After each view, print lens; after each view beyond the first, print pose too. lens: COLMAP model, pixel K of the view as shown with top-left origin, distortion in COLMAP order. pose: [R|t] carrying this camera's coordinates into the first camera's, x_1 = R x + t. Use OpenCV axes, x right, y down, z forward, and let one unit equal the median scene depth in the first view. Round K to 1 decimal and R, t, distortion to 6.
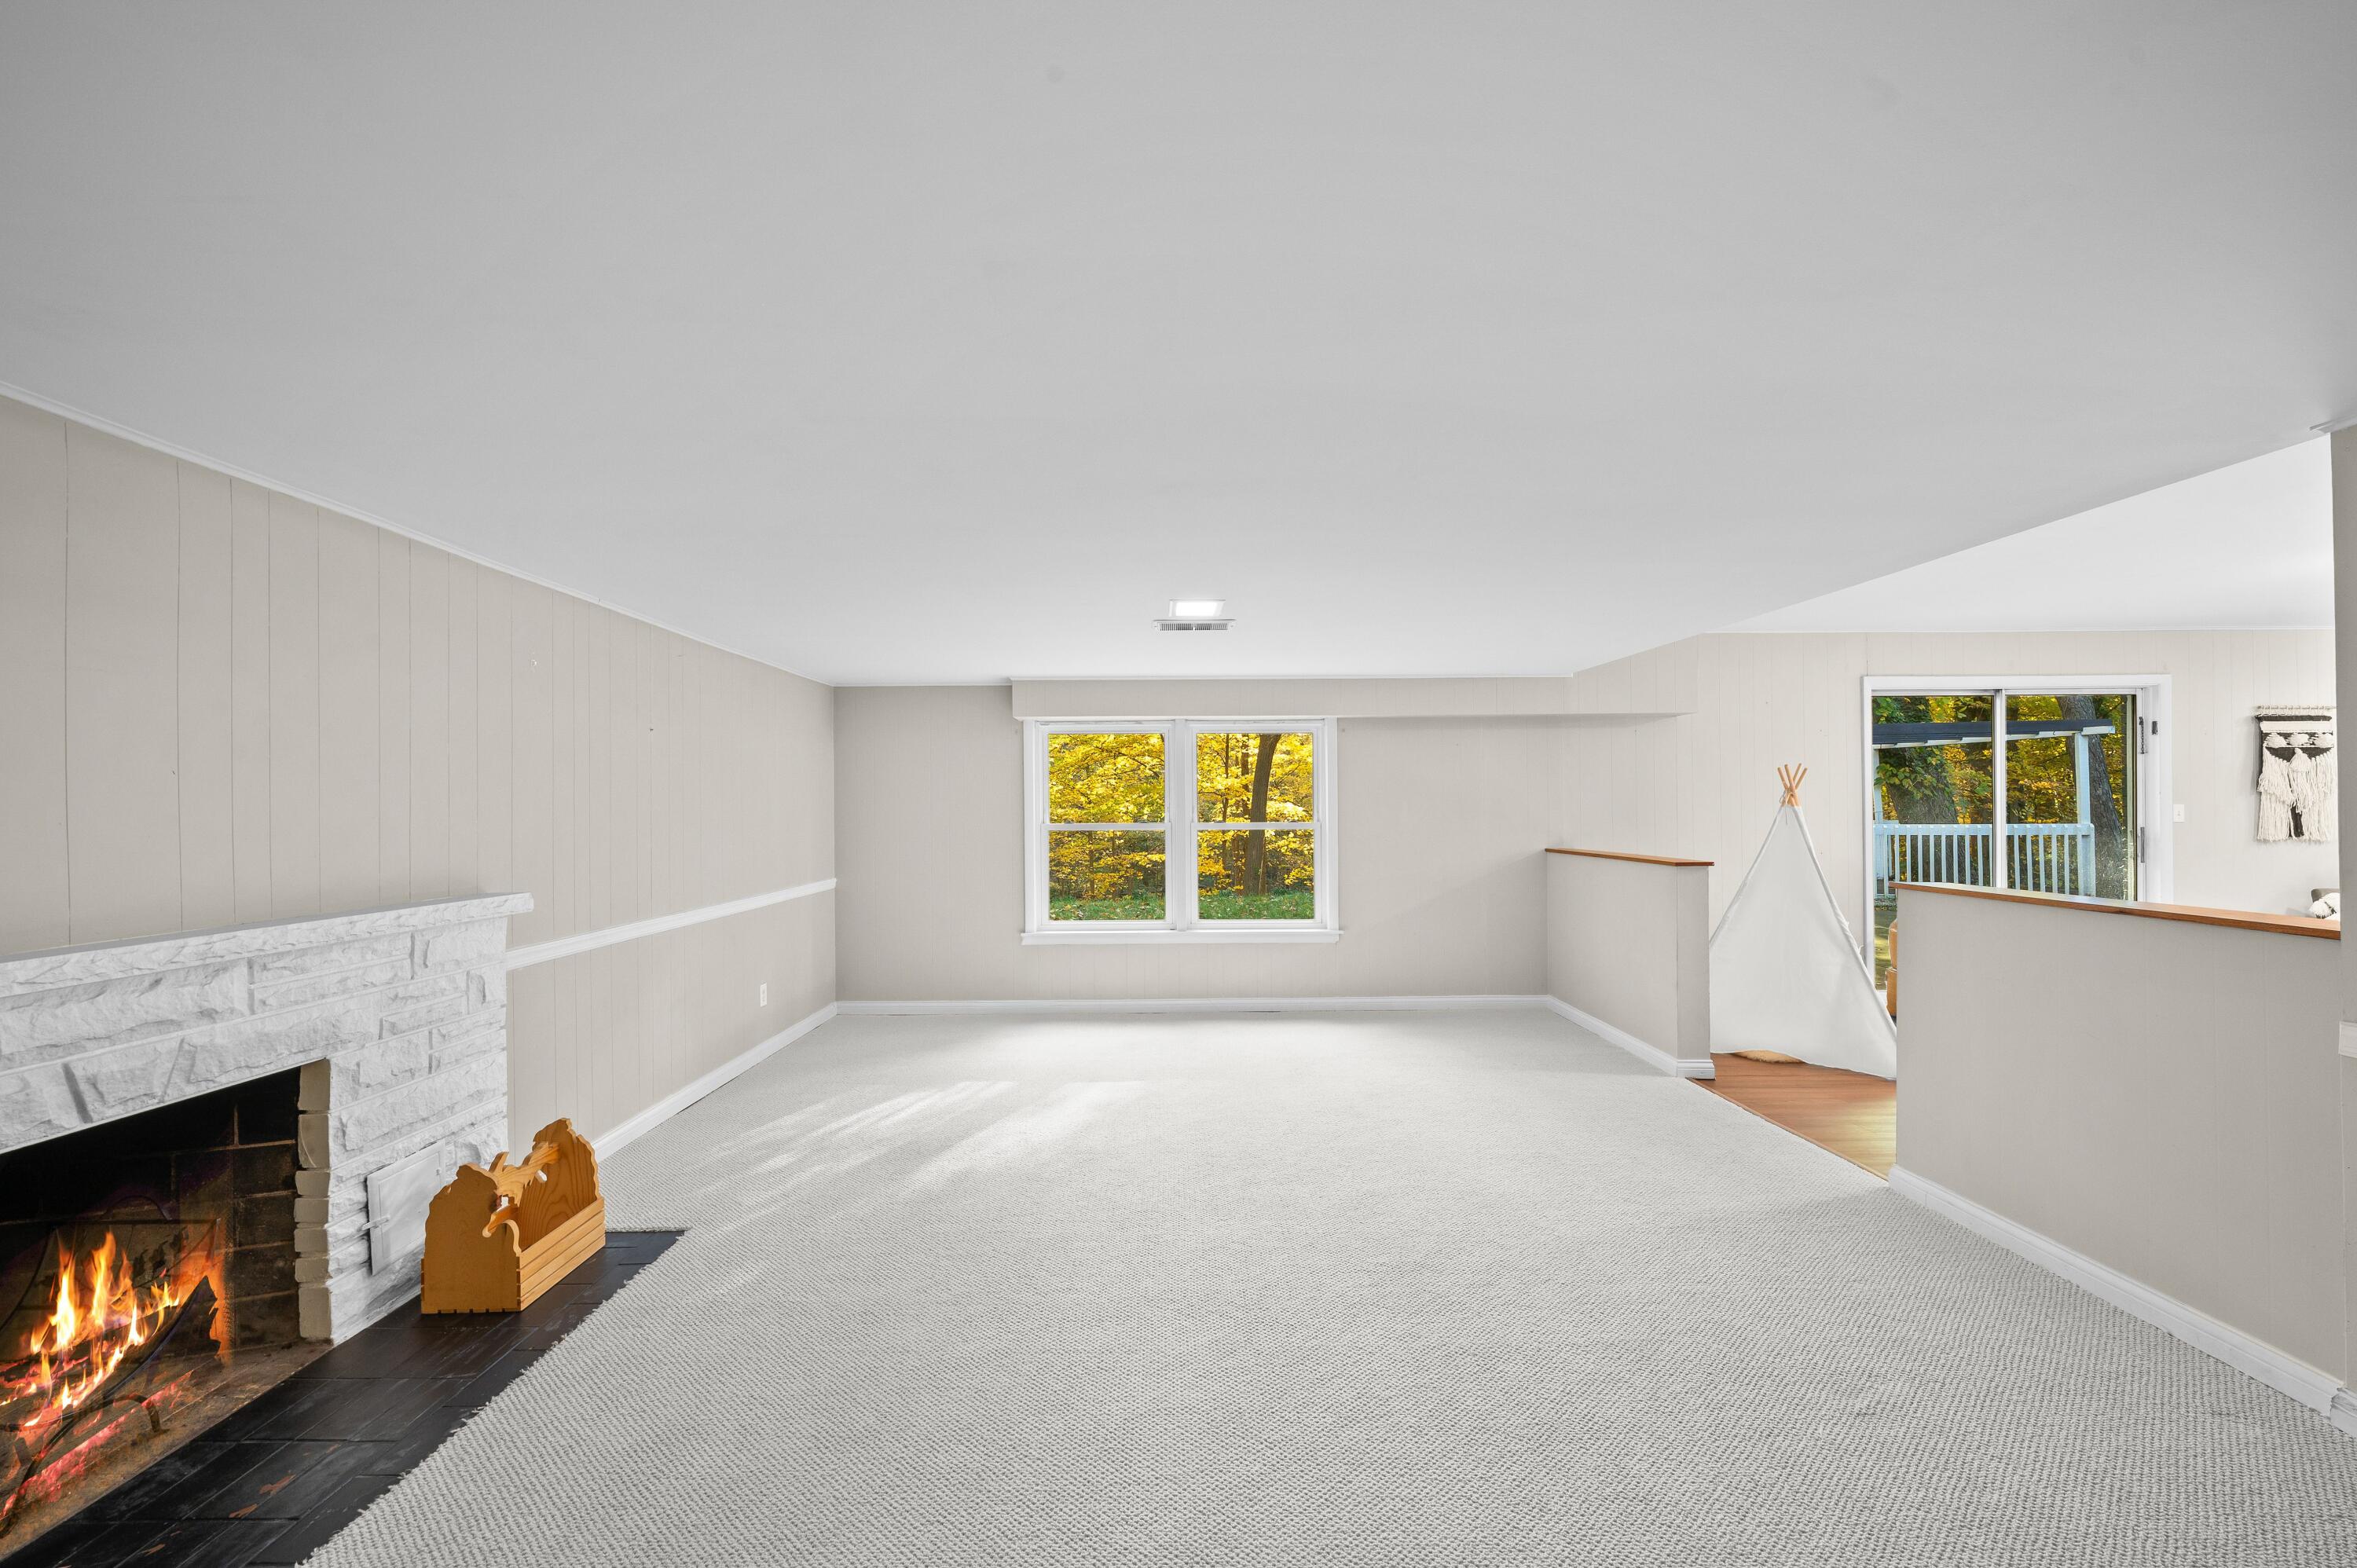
lens RADIAL K [[970.9, 0, 1165.5], [0, 970.9, 802.7], [0, 0, 1]] dist [-0.001227, -0.000018]
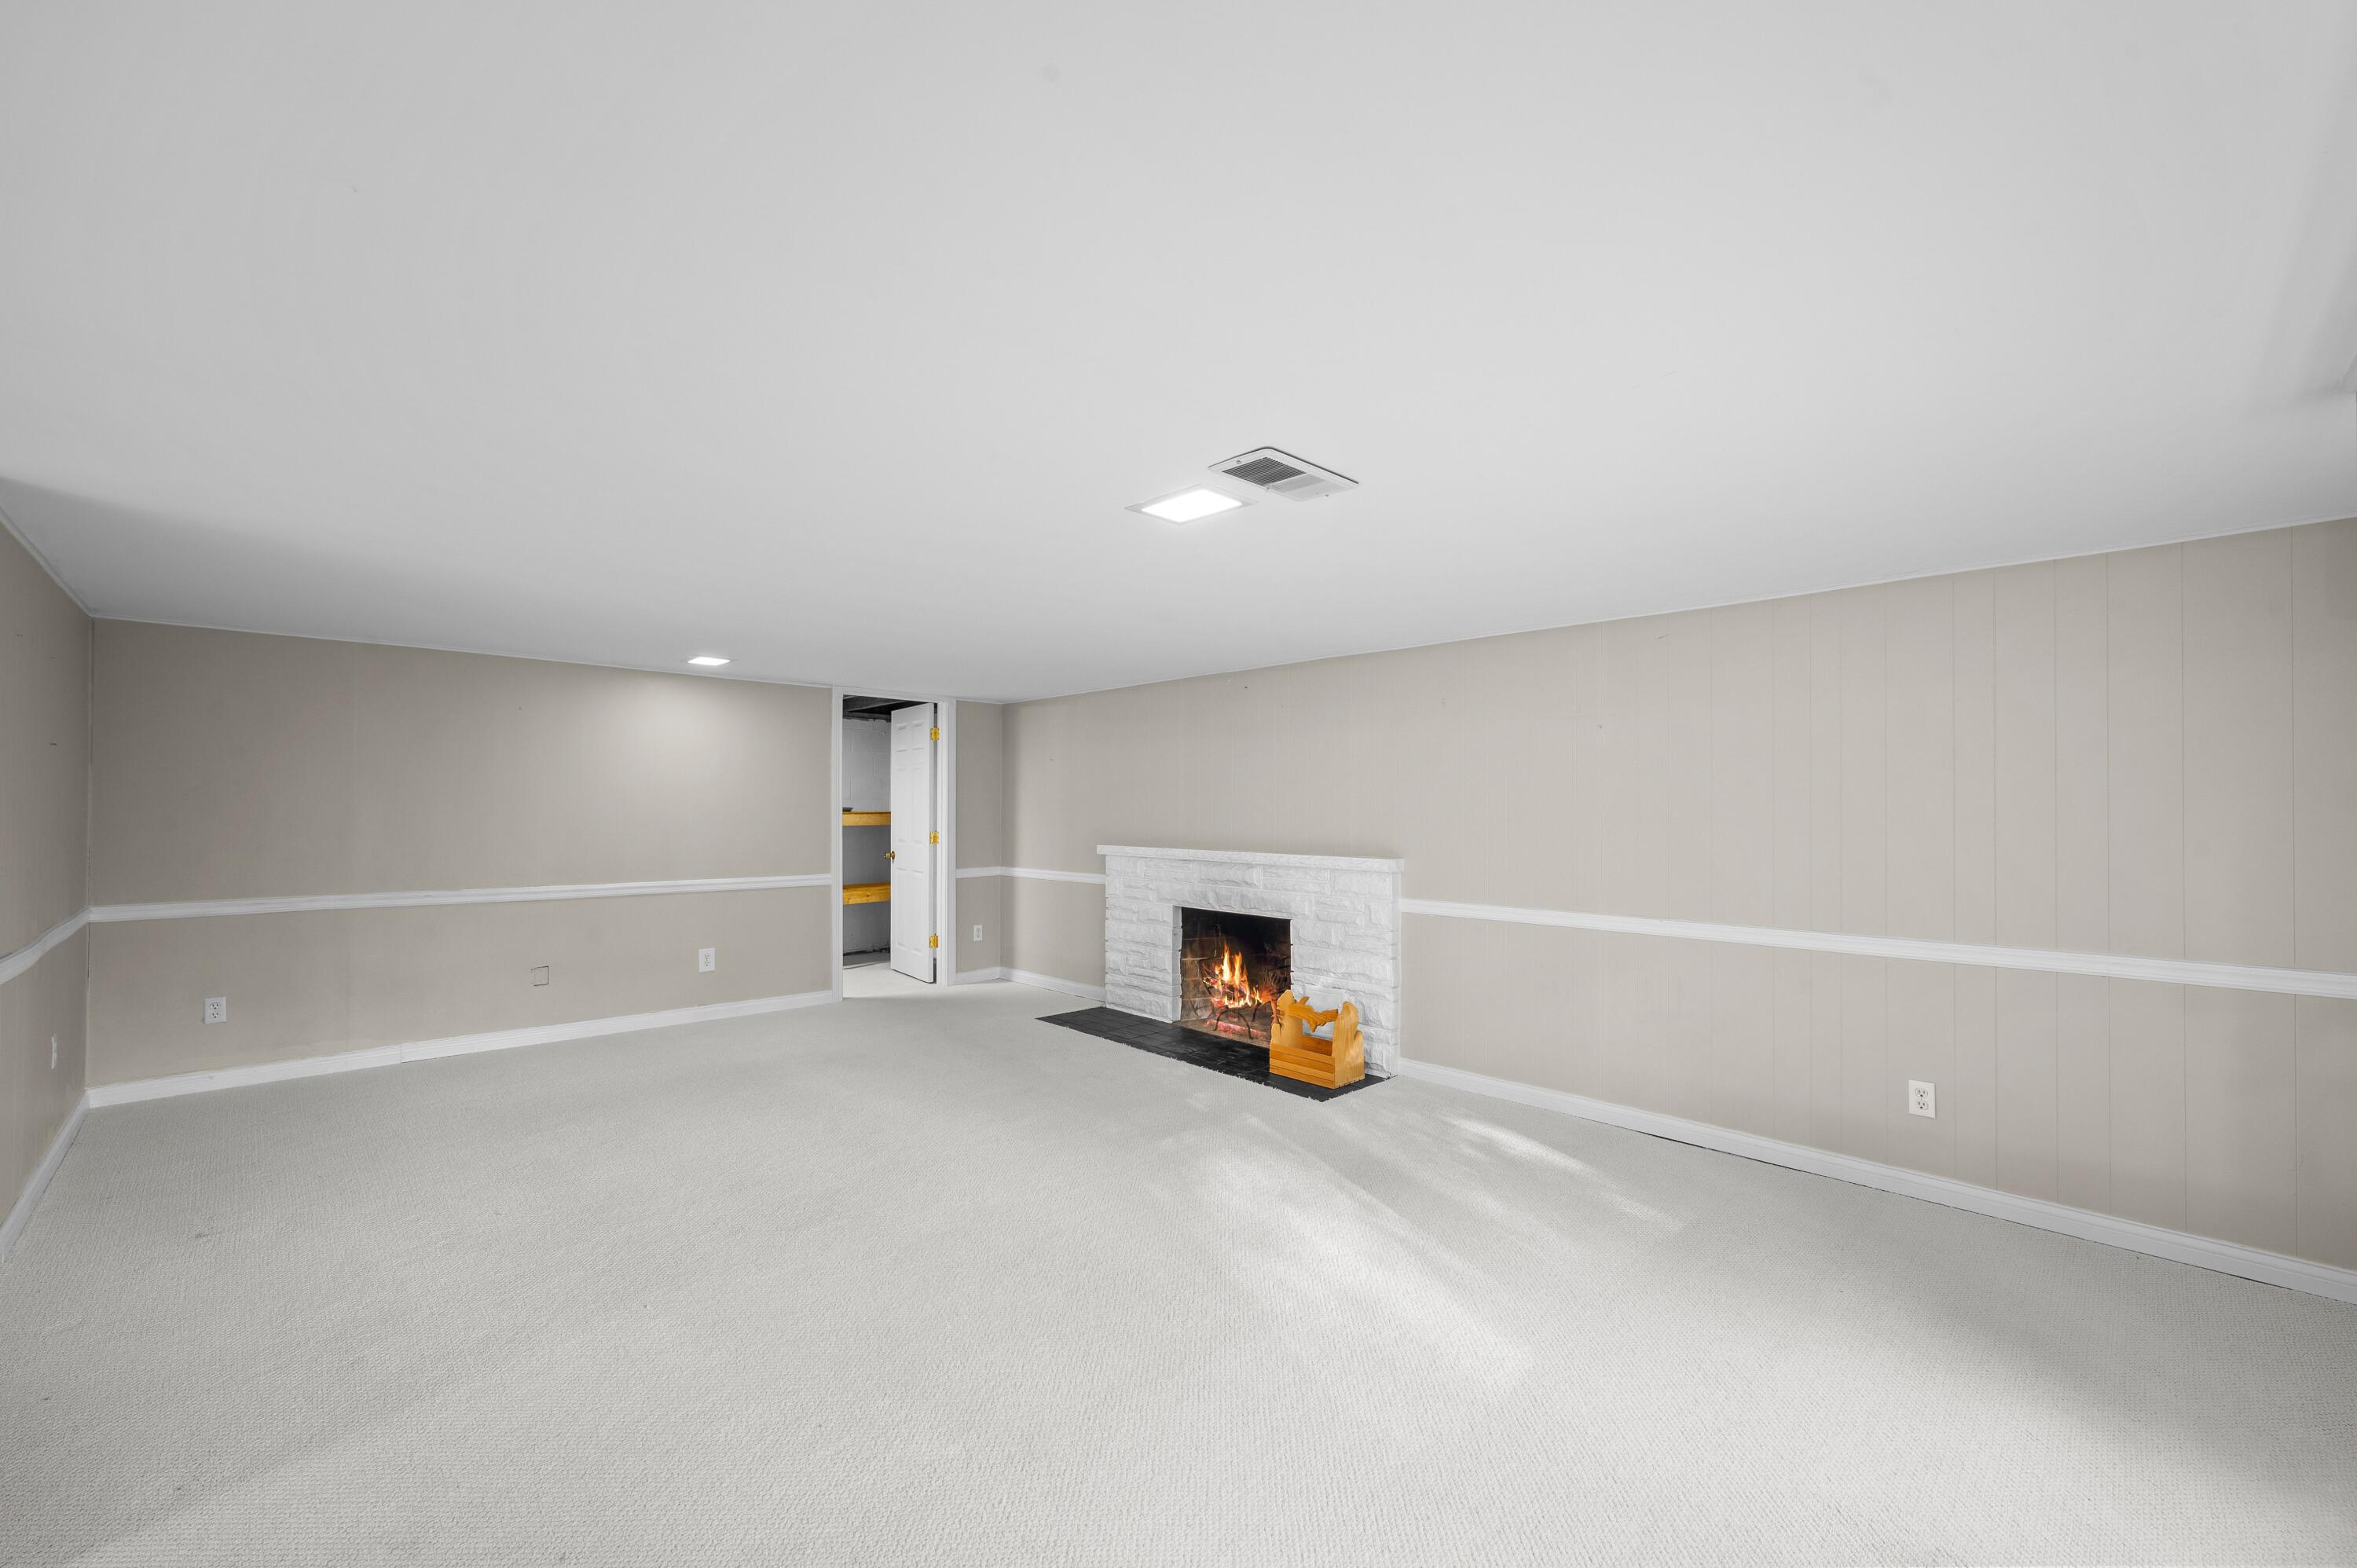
lens RADIAL K [[970.9, 0, 1165.5], [0, 970.9, 802.7], [0, 0, 1]] dist [-0.001227, -0.000018]
pose [[-0.733536, 0.003700, -0.679640, 0.310883], [0.004354, 0.999990, 0.000746, 0.000720], [0.679636, -0.002412, -0.733545, 0.926509]]
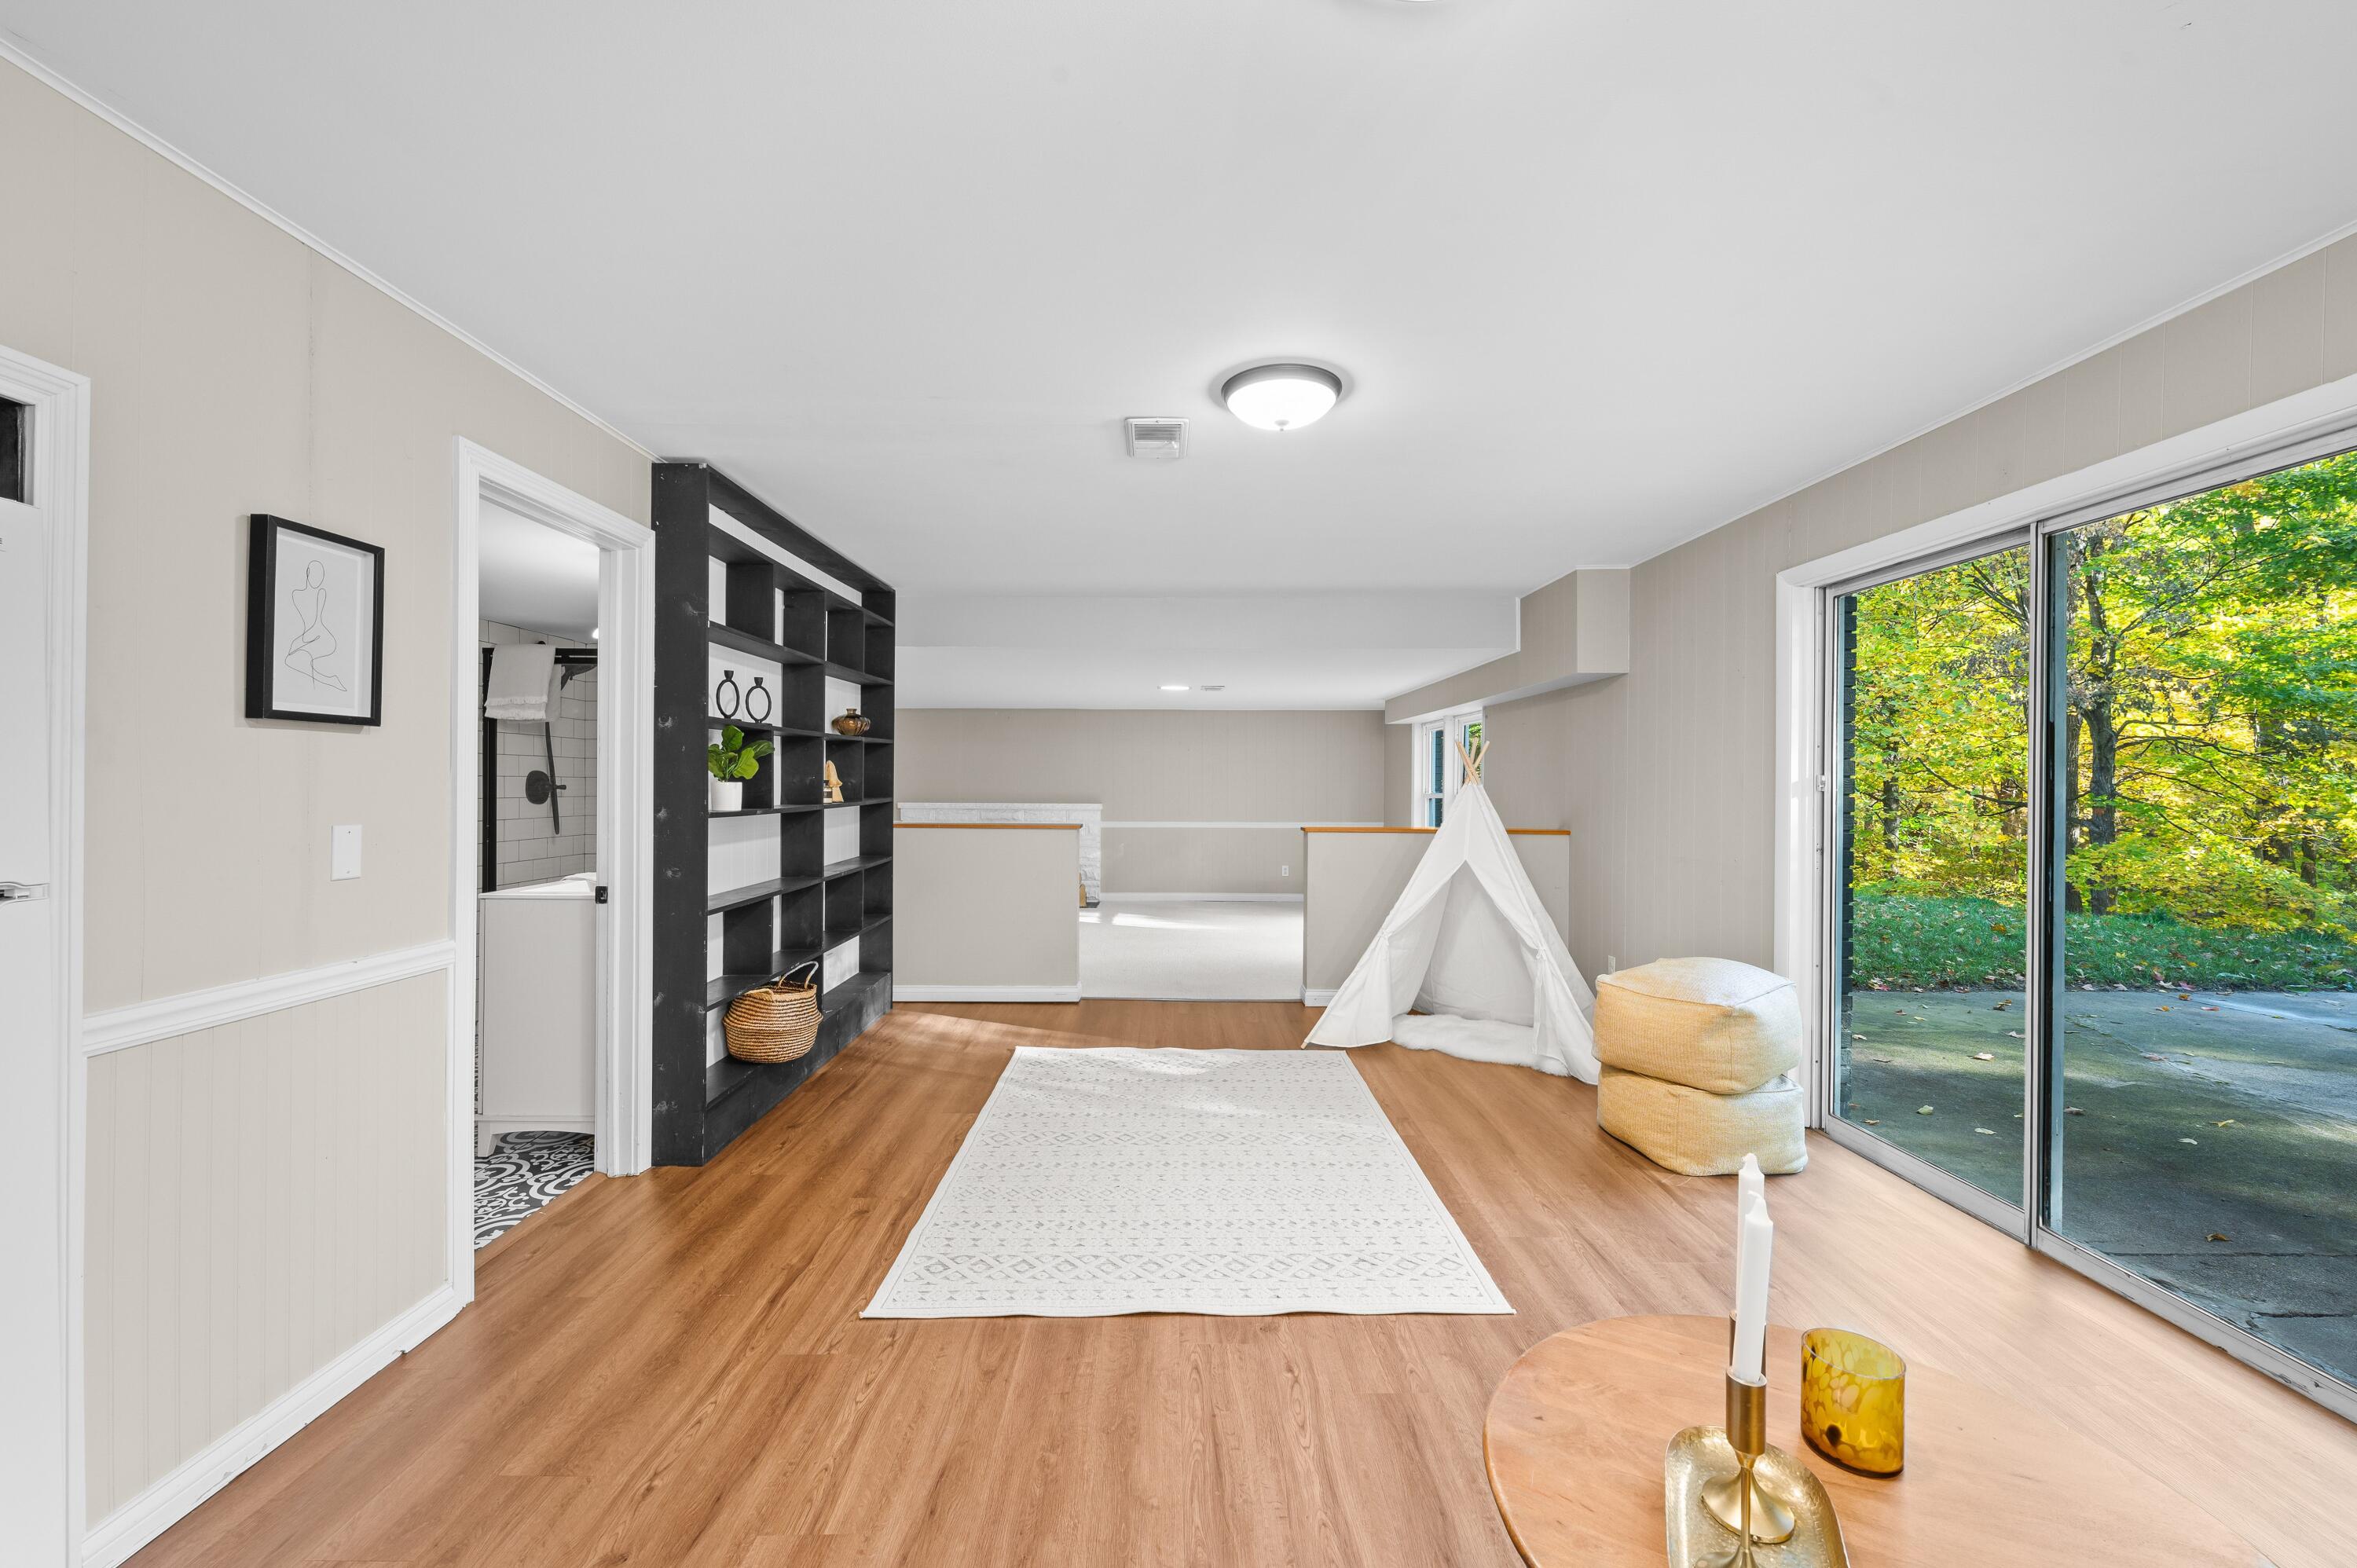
lens RADIAL K [[958.6, 0, 1178.5], [0, 958.6, 784.0], [0, 0, 1]] dist [0.000026, 0.000130]
pose [[0.003556, 0.009188, -0.999951, 1.317805], [-0.002627, 0.999954, 0.009179, -0.003674], [0.999990, 0.002594, 0.003580, 0.628709]]
